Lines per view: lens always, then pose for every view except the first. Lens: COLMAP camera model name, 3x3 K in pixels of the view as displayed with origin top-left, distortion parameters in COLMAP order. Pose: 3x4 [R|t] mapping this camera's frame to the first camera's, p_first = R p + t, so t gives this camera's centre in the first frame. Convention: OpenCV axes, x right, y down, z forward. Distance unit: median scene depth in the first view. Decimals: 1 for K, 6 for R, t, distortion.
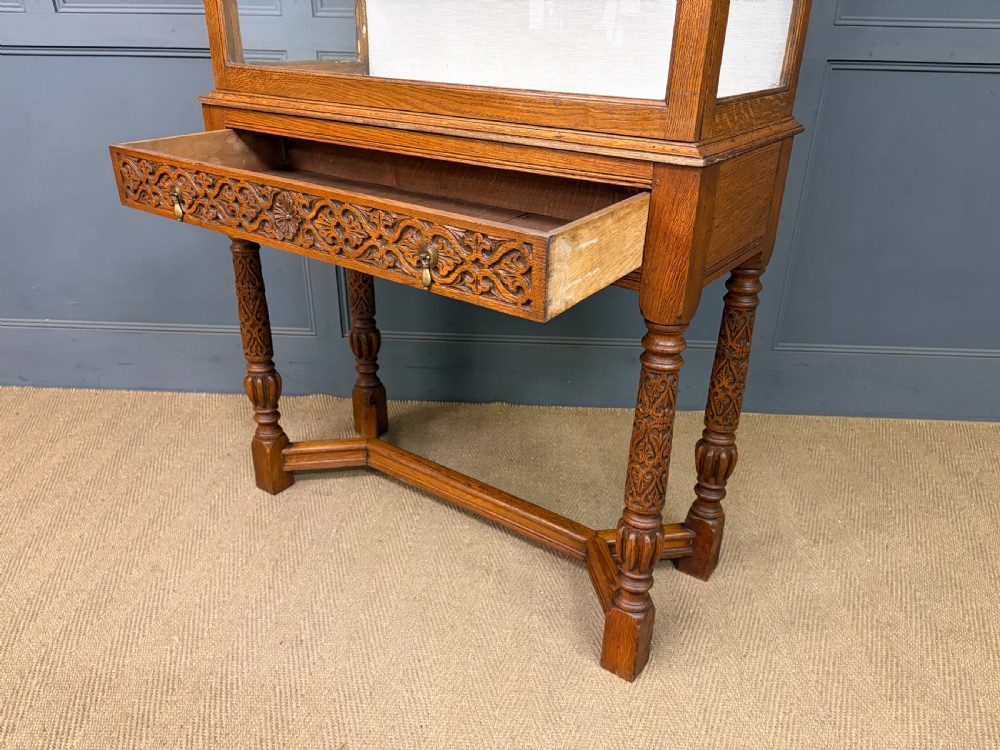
lens RADIAL K [[759.0, 0, 504.2], [0, 759.0, 381.2], [0, 0, 1]] dist [0.052986, -0.076551]
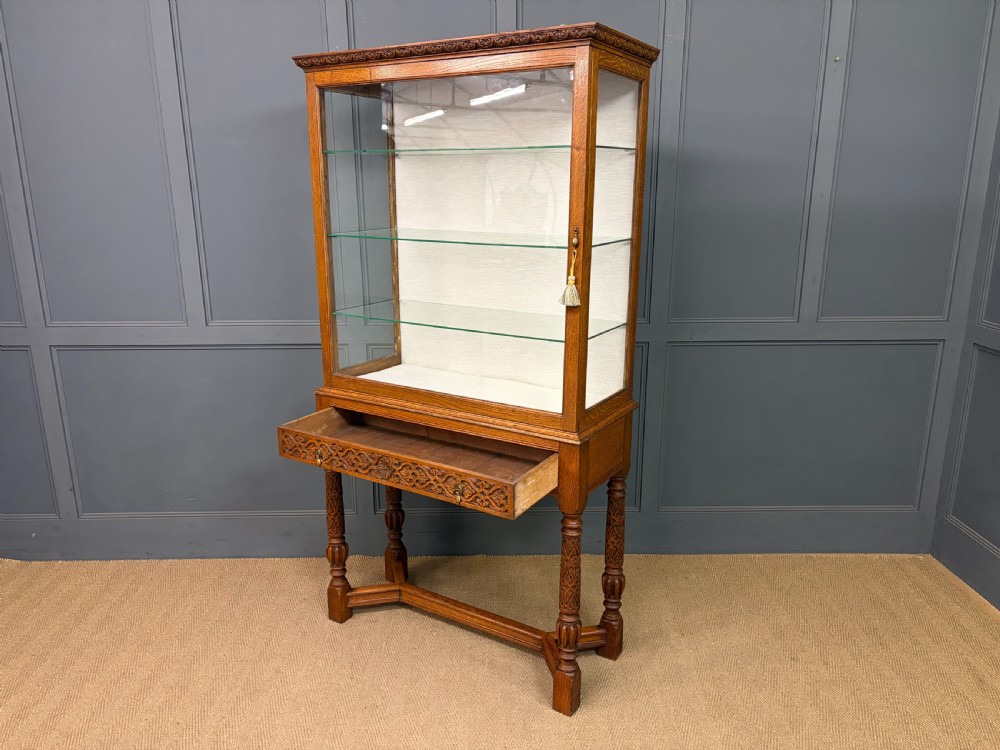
lens RADIAL K [[759.0, 0, 501.3], [0, 759.0, 374.3], [0, 0, 1]] dist [0.052986, -0.076551]
pose [[0.997913, -0.033374, 0.055284, -0.059986], [0.043654, 0.979494, -0.196688, -0.036436], [-0.047587, 0.198691, 0.978906, -0.827340]]
